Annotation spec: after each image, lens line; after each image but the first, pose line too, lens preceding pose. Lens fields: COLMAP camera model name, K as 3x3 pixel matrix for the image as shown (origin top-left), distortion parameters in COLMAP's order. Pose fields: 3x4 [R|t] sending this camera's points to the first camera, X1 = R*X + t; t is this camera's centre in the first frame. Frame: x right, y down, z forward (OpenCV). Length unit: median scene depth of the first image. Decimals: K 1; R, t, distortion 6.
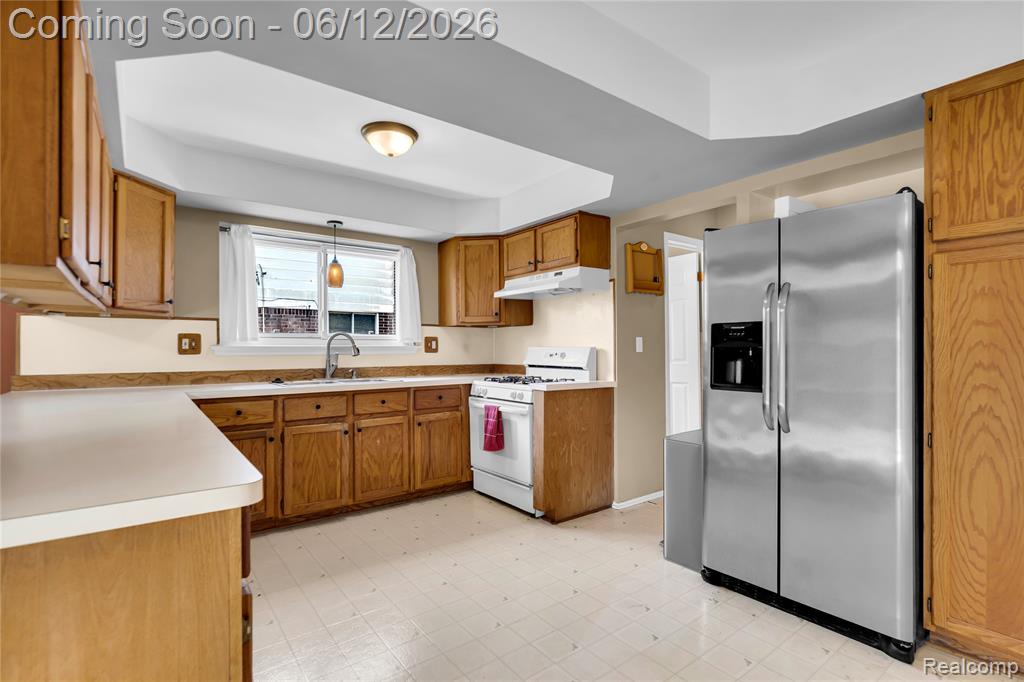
lens RADIAL K [[488.1, 0, 512.0], [0, 488.1, 341.0], [0, 0, 1]] dist [-0.001936, -0.000317]
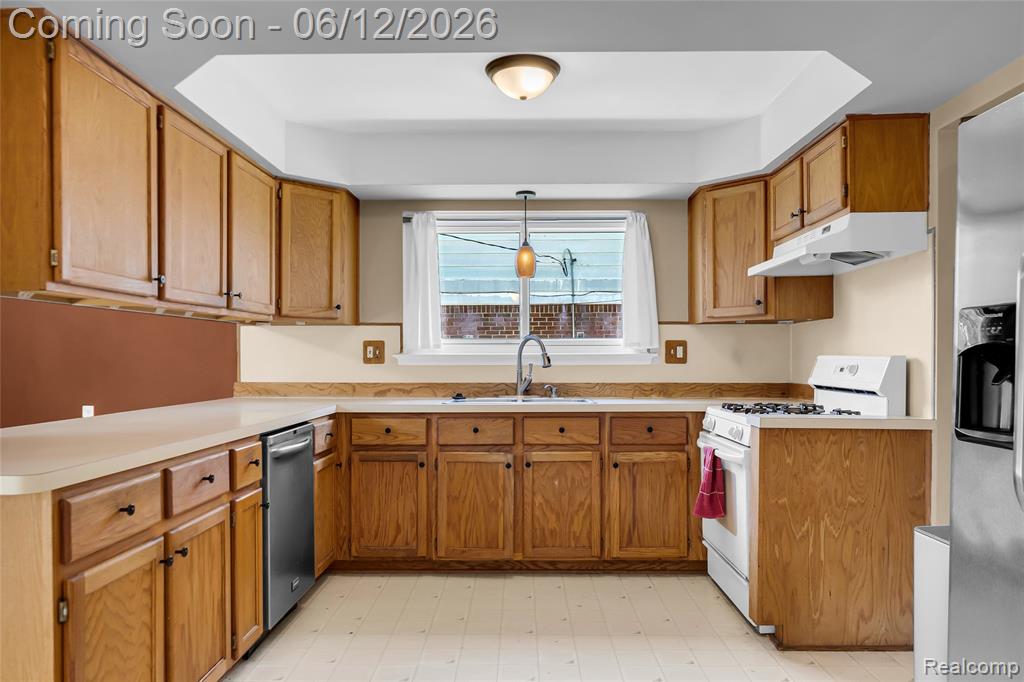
lens RADIAL K [[727.4, 0, 513.4], [0, 727.4, 357.7], [0, 0, 1]] dist [-0.005779, -0.001580]
pose [[0.787226, 0.001622, -0.616662, 0.345113], [0.008119, 0.999883, 0.012995, 0.000909], [0.616611, -0.015237, 0.787121, 0.089816]]
